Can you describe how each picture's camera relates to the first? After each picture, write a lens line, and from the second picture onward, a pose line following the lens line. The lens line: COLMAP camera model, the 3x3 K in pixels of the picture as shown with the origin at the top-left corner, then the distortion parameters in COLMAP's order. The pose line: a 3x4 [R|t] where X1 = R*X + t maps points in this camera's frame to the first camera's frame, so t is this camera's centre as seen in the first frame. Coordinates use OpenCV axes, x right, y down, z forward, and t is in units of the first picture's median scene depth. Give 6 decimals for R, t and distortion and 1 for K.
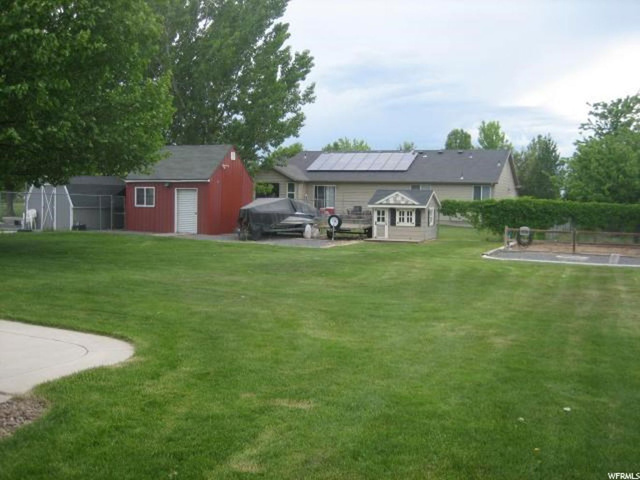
lens RADIAL K [[664.8, 0, 320.0], [0, 664.8, 240.0], [0, 0, 1]] dist [-0.105775, 0.003352]
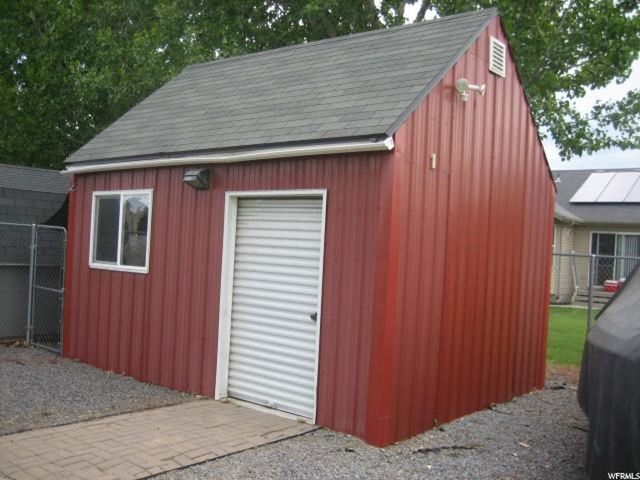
lens RADIAL K [[664.8, 0, 320.0], [0, 664.8, 240.0], [0, 0, 1]] dist [-0.105775, 0.003352]
pose [[0.969823, 0.024715, -0.242556, -0.088494], [-0.045715, 0.995638, -0.081333, -0.030101], [0.239487, 0.089967, 0.966722, 0.517029]]
